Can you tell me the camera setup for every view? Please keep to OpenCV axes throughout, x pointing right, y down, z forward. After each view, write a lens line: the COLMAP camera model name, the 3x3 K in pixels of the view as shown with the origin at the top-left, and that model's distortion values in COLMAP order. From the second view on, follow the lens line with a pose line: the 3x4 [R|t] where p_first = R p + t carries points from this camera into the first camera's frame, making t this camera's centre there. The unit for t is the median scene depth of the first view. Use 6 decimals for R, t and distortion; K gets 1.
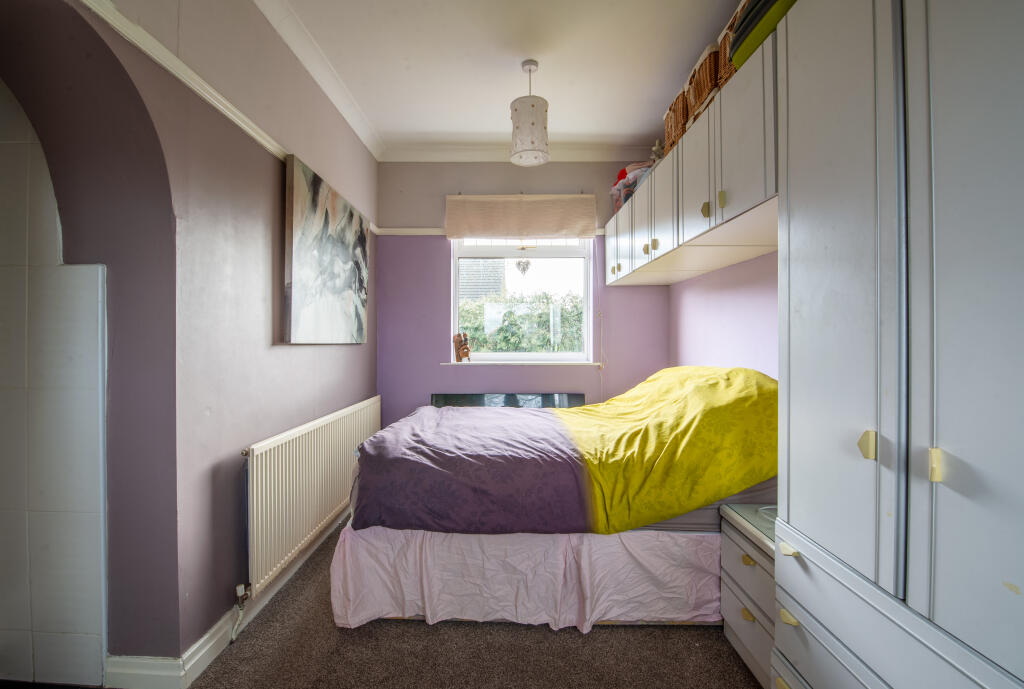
lens RADIAL K [[458.1, 0, 512.0], [0, 458.1, 344.5], [0, 0, 1]] dist [-0.002350, -0.000803]
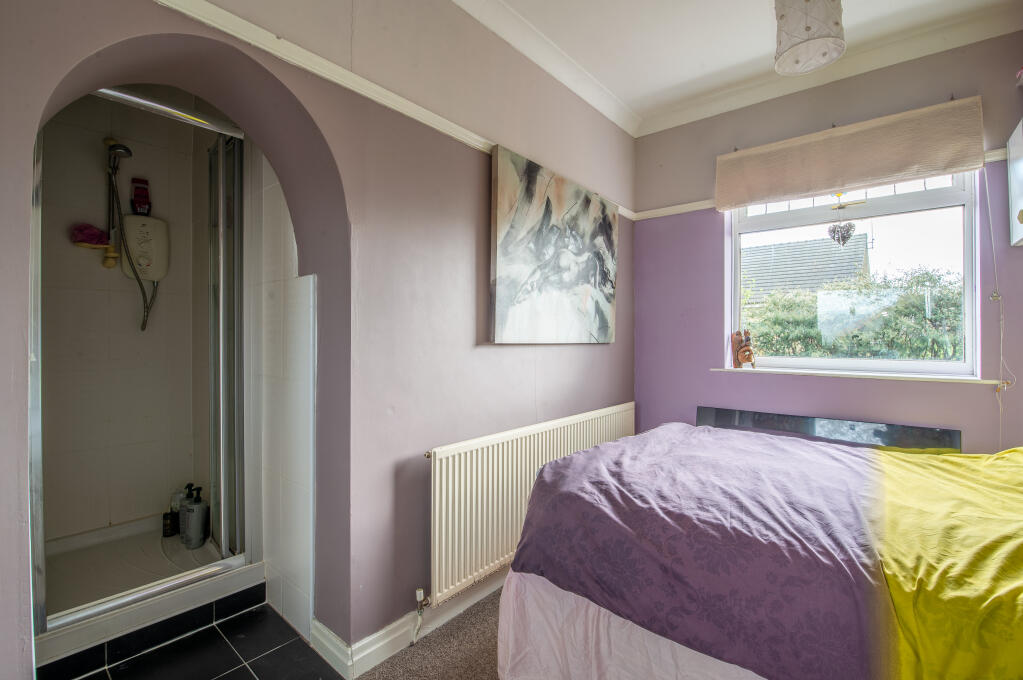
lens RADIAL K [[448.9, 0, 518.5], [0, 448.9, 336.6], [0, 0, 1]] dist [-0.000009, -0.010473]
pose [[0.767397, 0.001969, -0.641169, 0.144771], [-0.008997, 0.999930, -0.007698, -0.009710], [0.641109, 0.011676, 0.767361, 0.305071]]
